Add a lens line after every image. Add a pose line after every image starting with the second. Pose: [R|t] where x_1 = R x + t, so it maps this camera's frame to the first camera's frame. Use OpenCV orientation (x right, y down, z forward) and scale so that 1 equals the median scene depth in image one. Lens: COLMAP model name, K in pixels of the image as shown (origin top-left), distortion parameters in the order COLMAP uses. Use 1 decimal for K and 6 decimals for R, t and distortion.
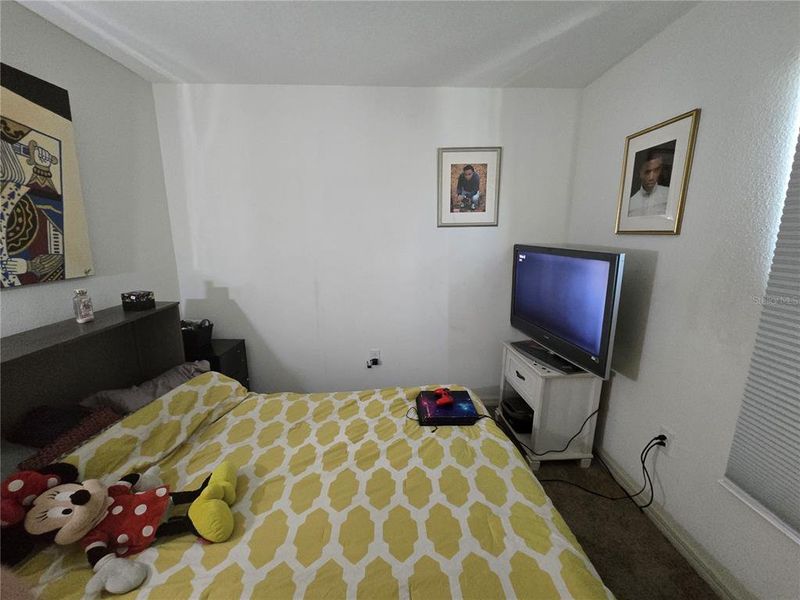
lens RADIAL K [[325.9, 0, 398.0], [0, 325.9, 298.5], [0, 0, 1]] dist [-0.010521, 0.001135]
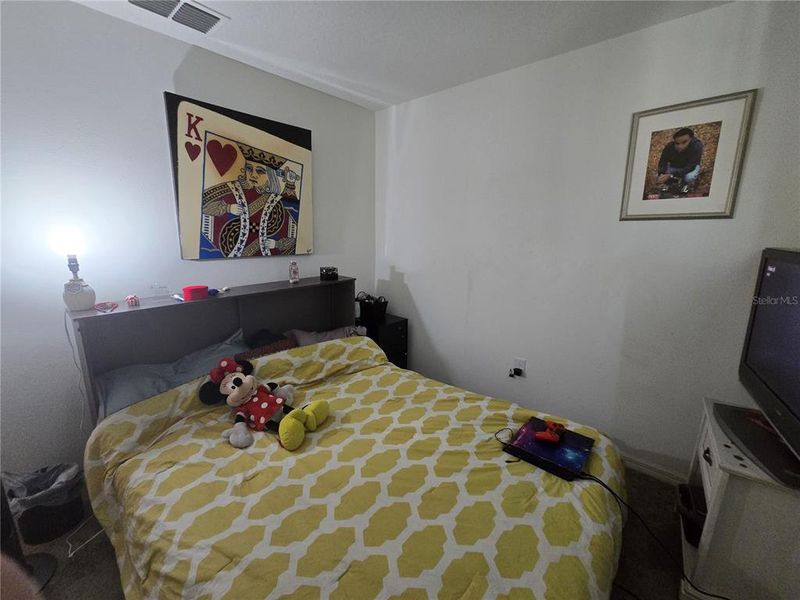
lens RADIAL K [[325.9, 0, 396.3], [0, 325.9, 297.2], [0, 0, 1]] dist [-0.010521, 0.001135]
pose [[0.734035, 0.146226, -0.663182, 0.377190], [-0.146924, 0.987610, 0.055138, -0.012839], [0.663028, 0.056964, 0.746424, 0.156212]]
